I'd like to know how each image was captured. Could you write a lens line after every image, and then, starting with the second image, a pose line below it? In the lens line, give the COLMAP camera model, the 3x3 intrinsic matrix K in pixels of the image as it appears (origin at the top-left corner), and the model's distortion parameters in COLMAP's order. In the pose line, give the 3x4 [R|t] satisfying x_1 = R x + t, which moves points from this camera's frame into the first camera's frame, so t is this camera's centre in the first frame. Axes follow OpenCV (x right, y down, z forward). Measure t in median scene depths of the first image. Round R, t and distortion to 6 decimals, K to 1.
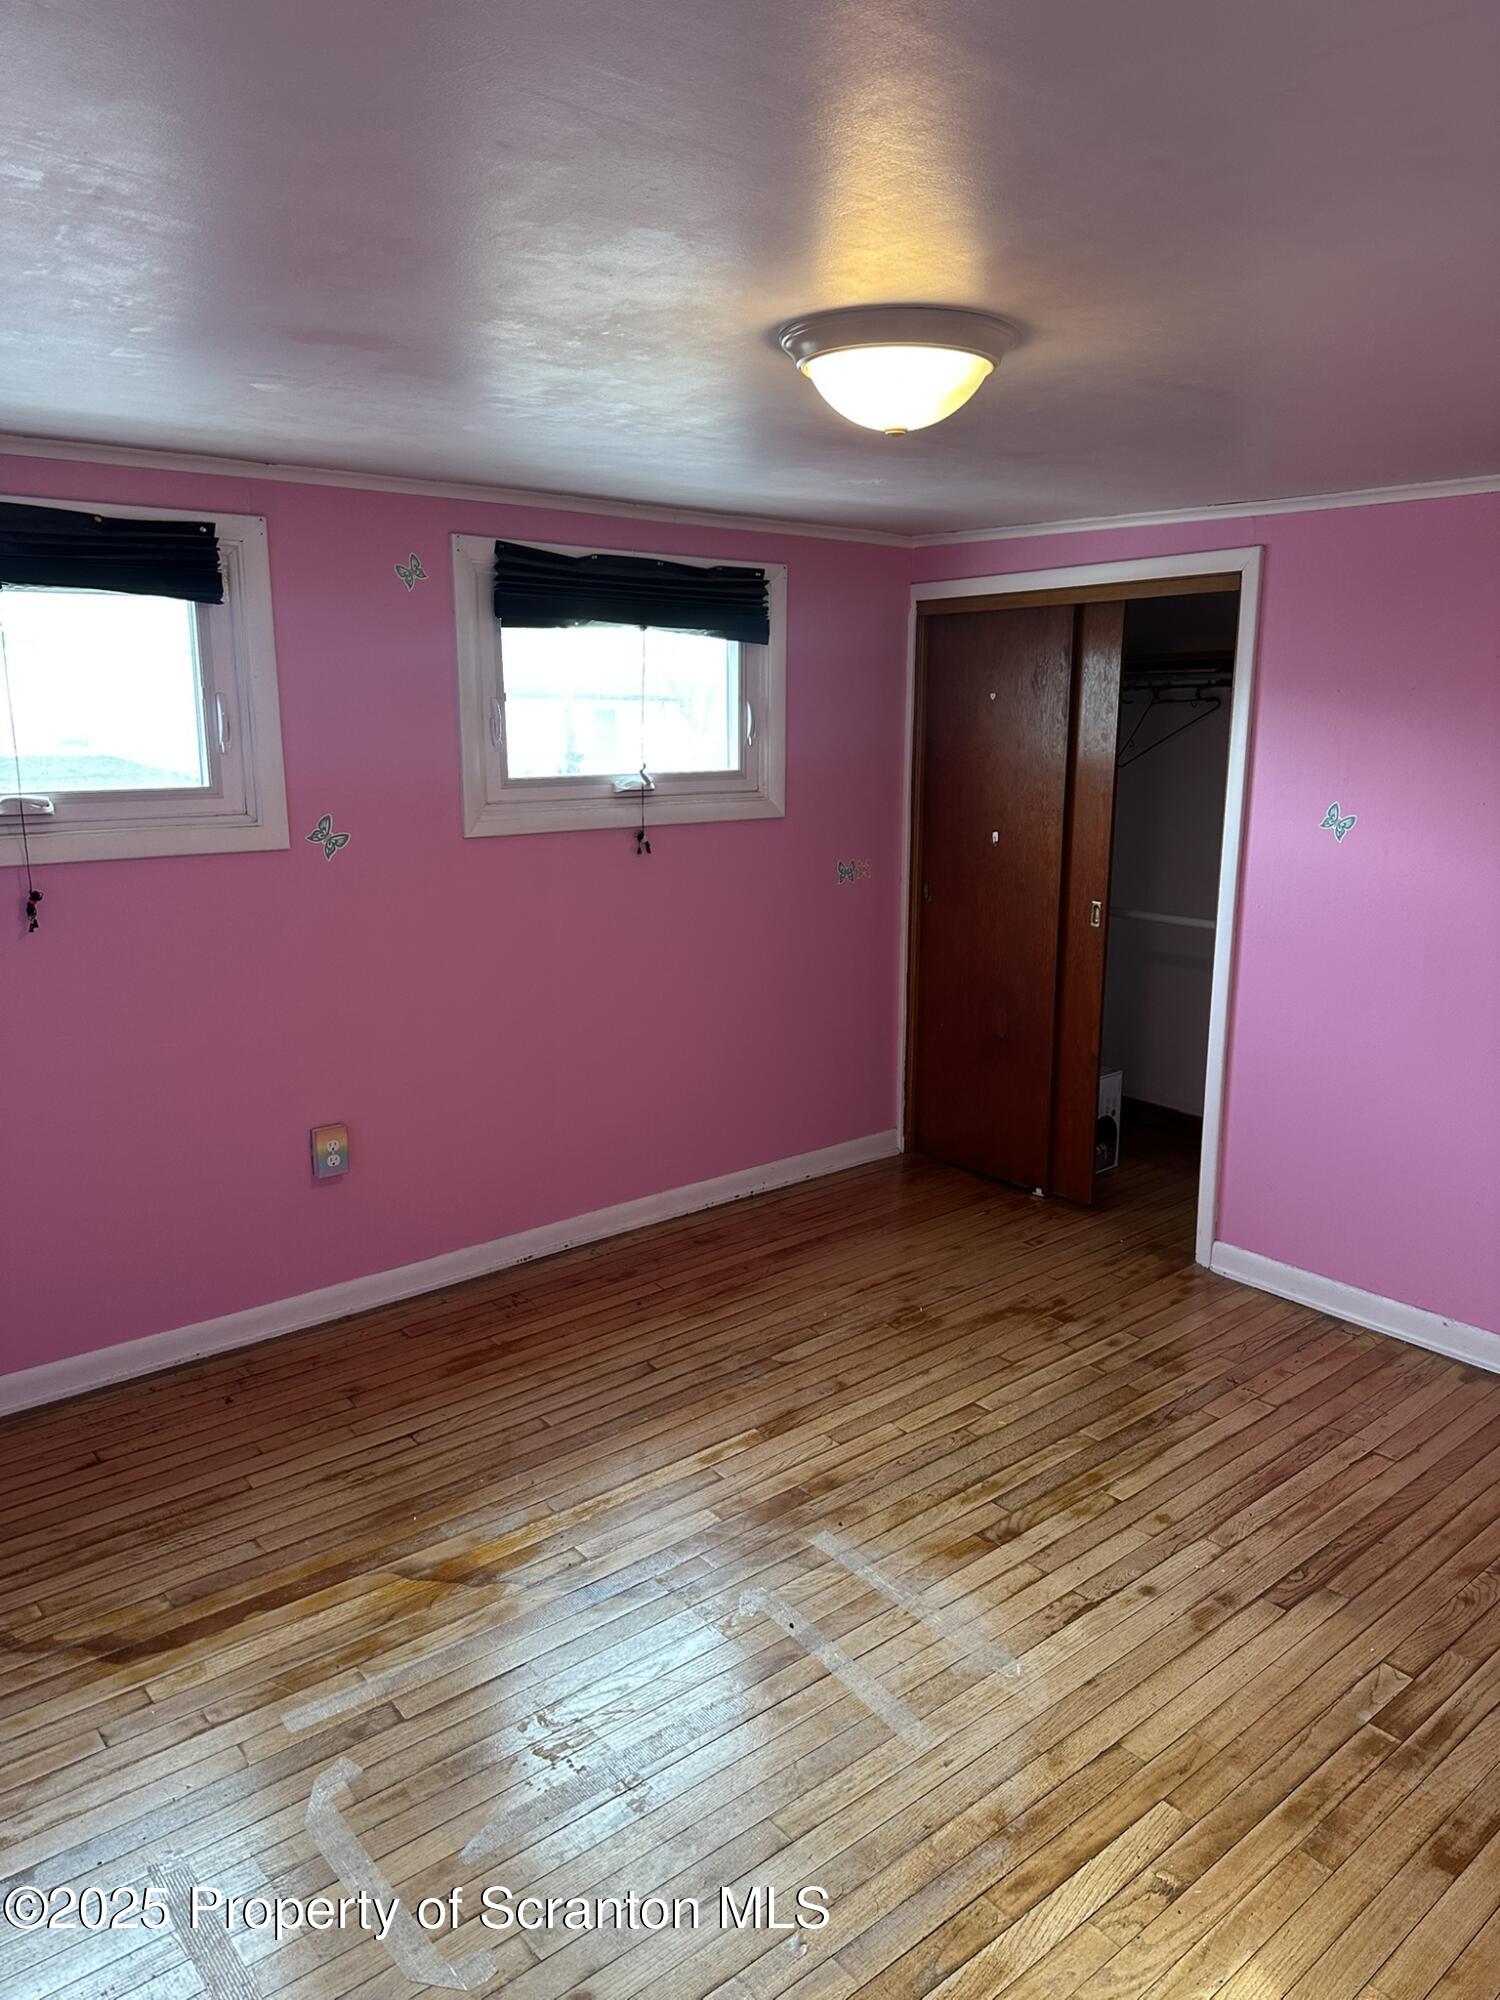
lens RADIAL K [[1390.3, 0, 756.4], [0, 1390.3, 1001.3], [0, 0, 1]] dist [0.111509, -0.153564]
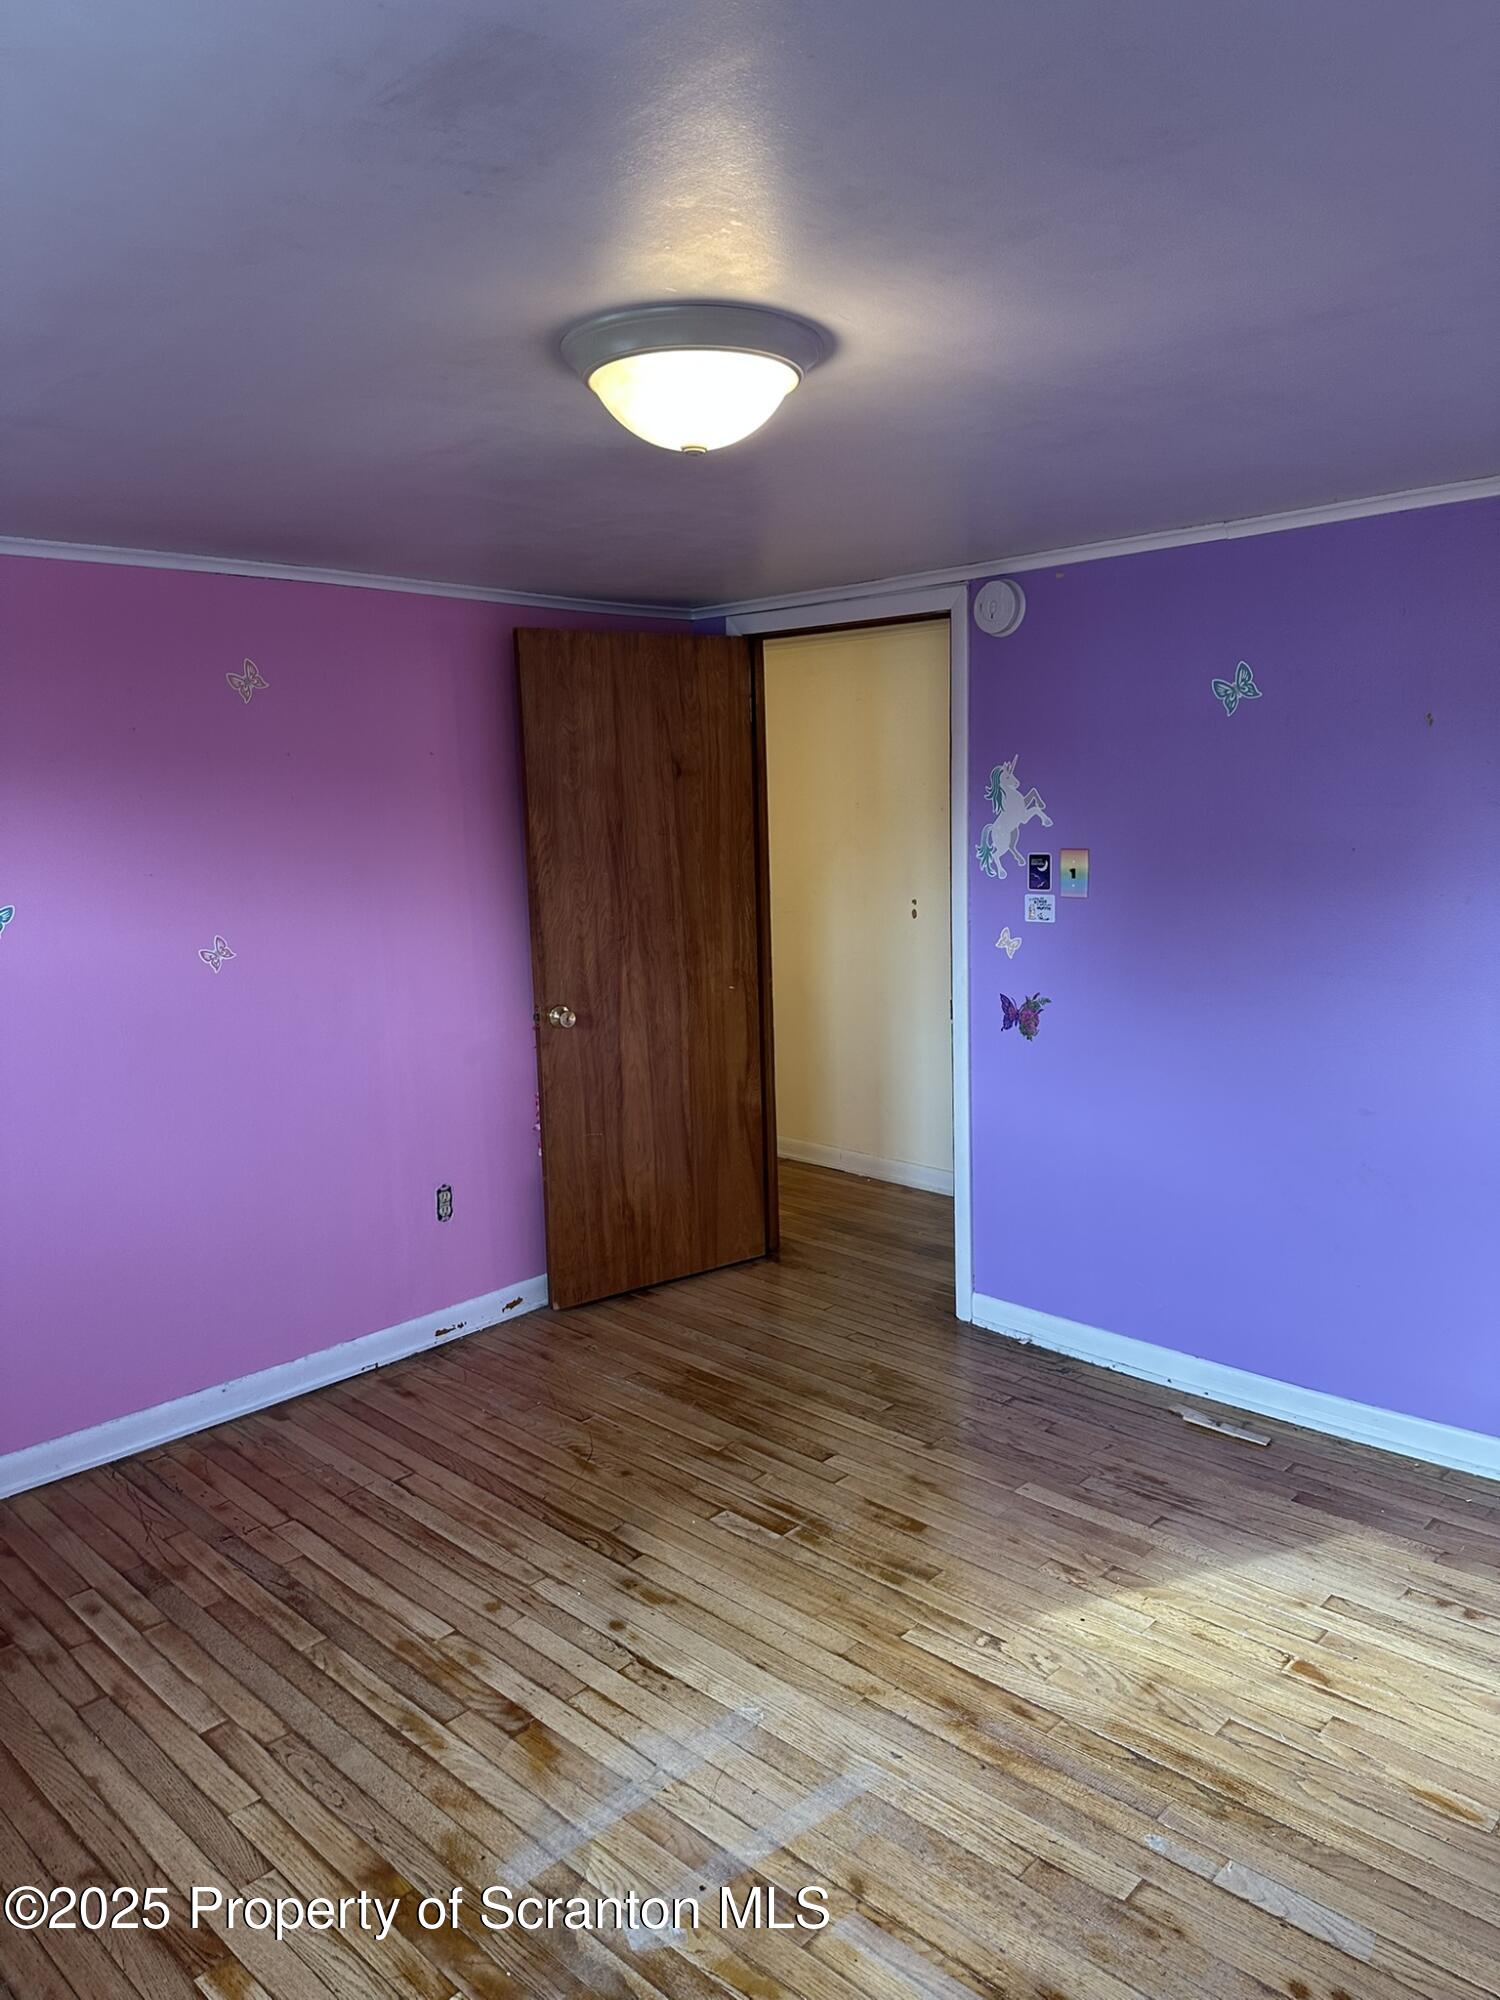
lens RADIAL K [[1406.8, 0, 742.1], [0, 1406.8, 1060.0], [0, 0, 1]] dist [-0.000091, 0.000888]
pose [[-0.101595, -0.195371, 0.975453, -0.522135], [0.233070, 0.948563, 0.214259, -0.133088], [-0.967138, 0.249117, -0.050834, 0.708962]]
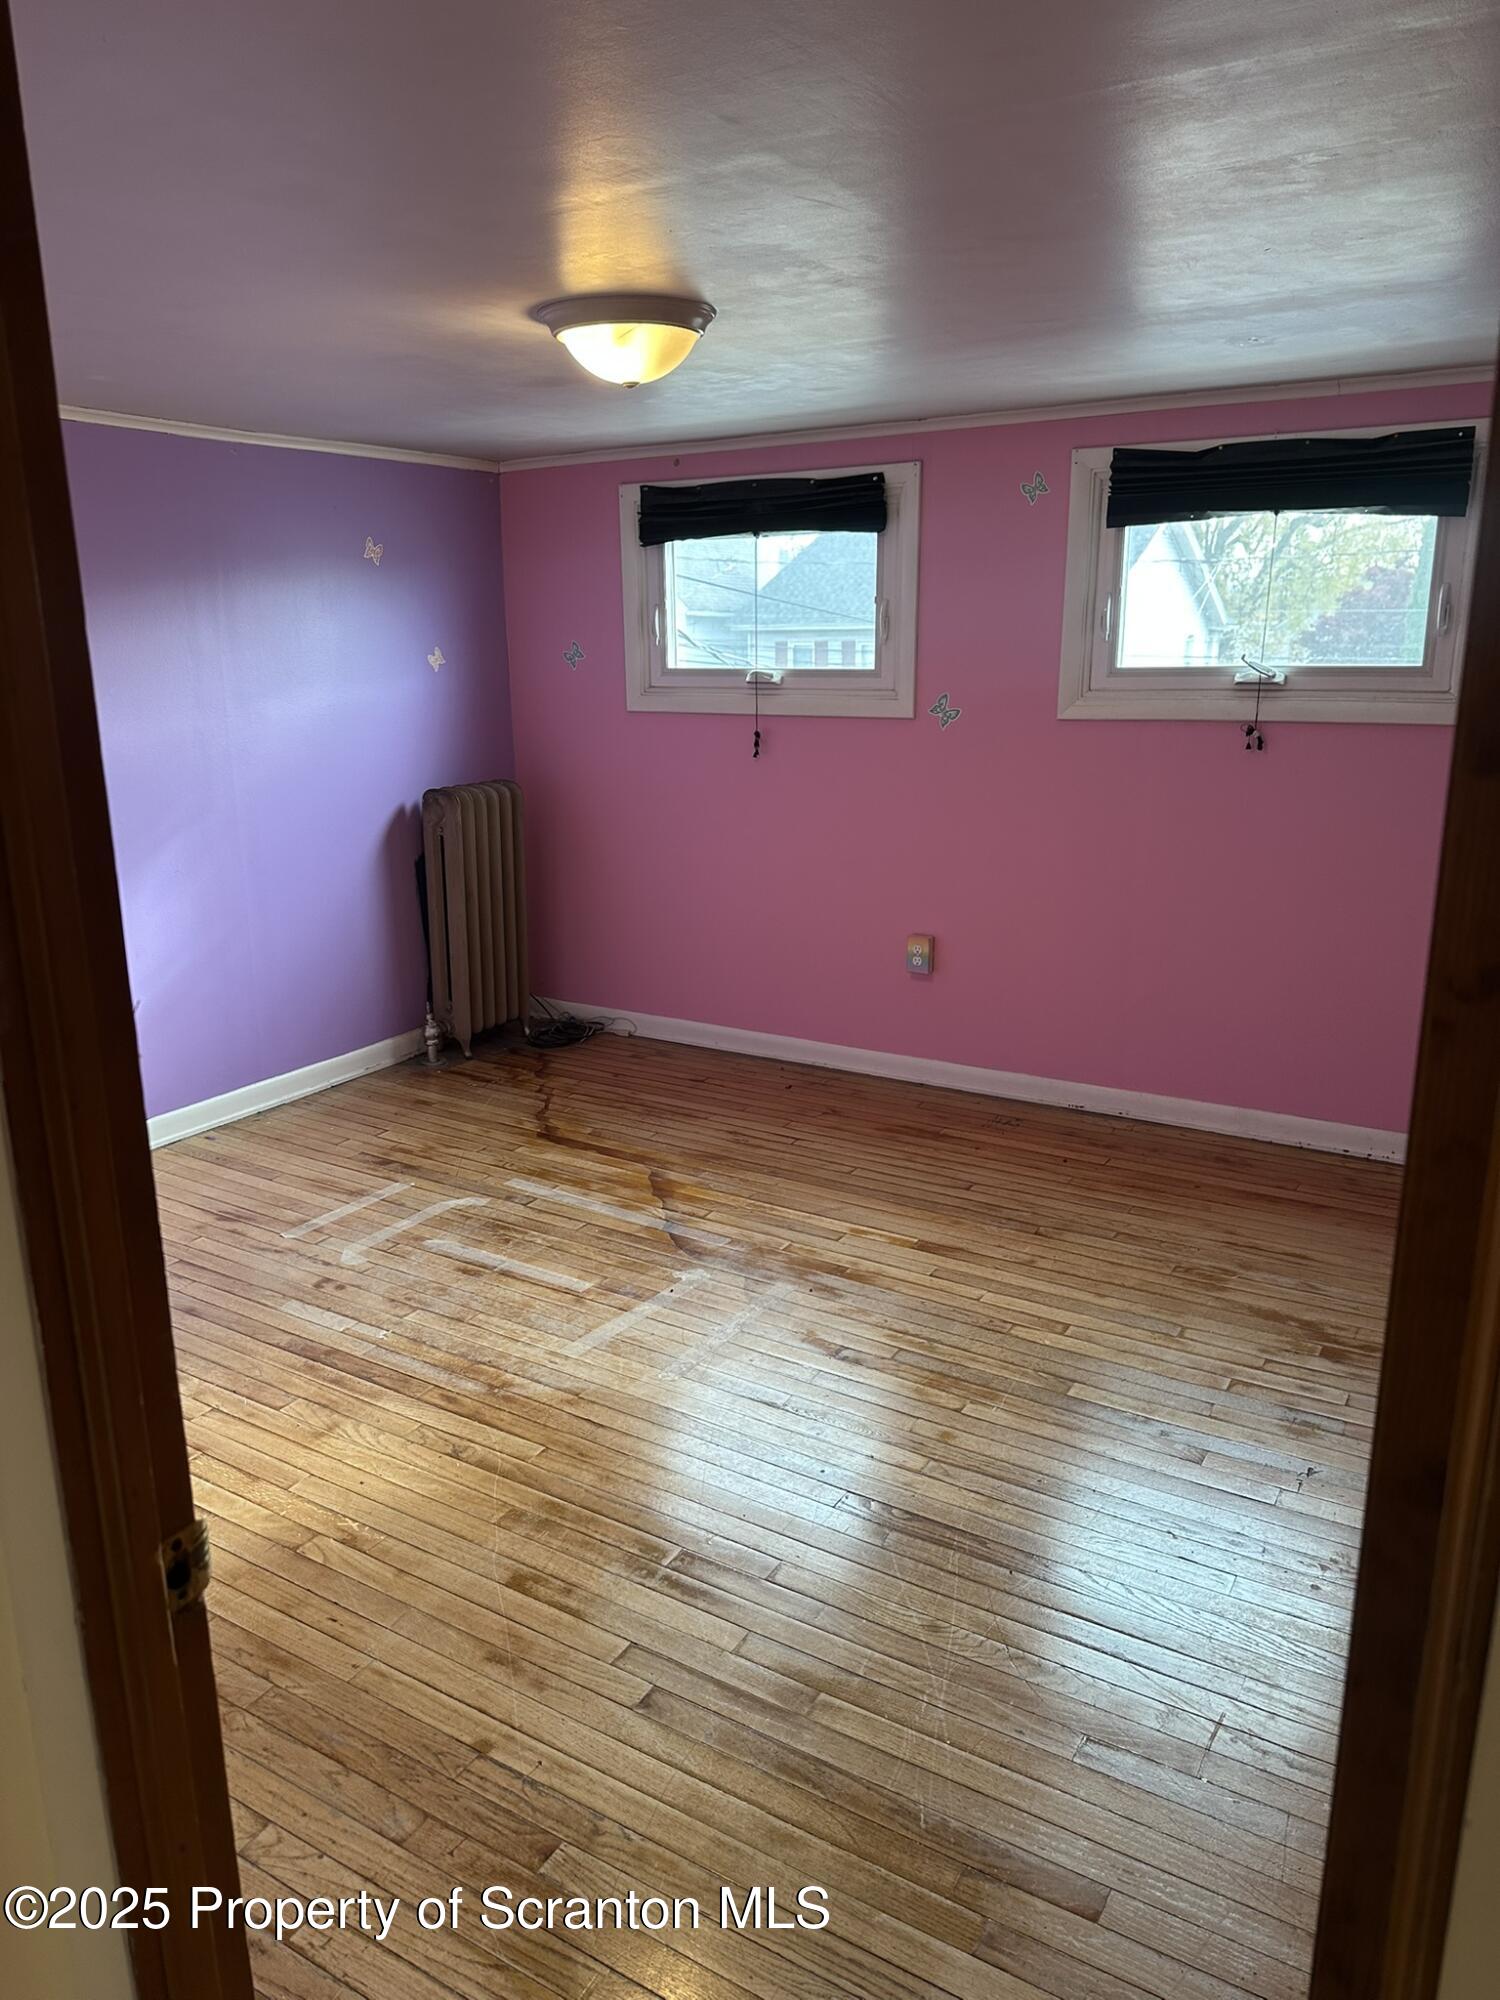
lens RADIAL K [[1390.3, 0, 756.4], [0, 1390.3, 1001.3], [0, 0, 1]] dist [0.111509, -0.153564]
pose [[0.324473, 0.238178, -0.915417, 0.948762], [-0.189047, 0.964583, 0.183961, -0.067970], [0.926811, 0.113366, 0.358008, 0.444996]]
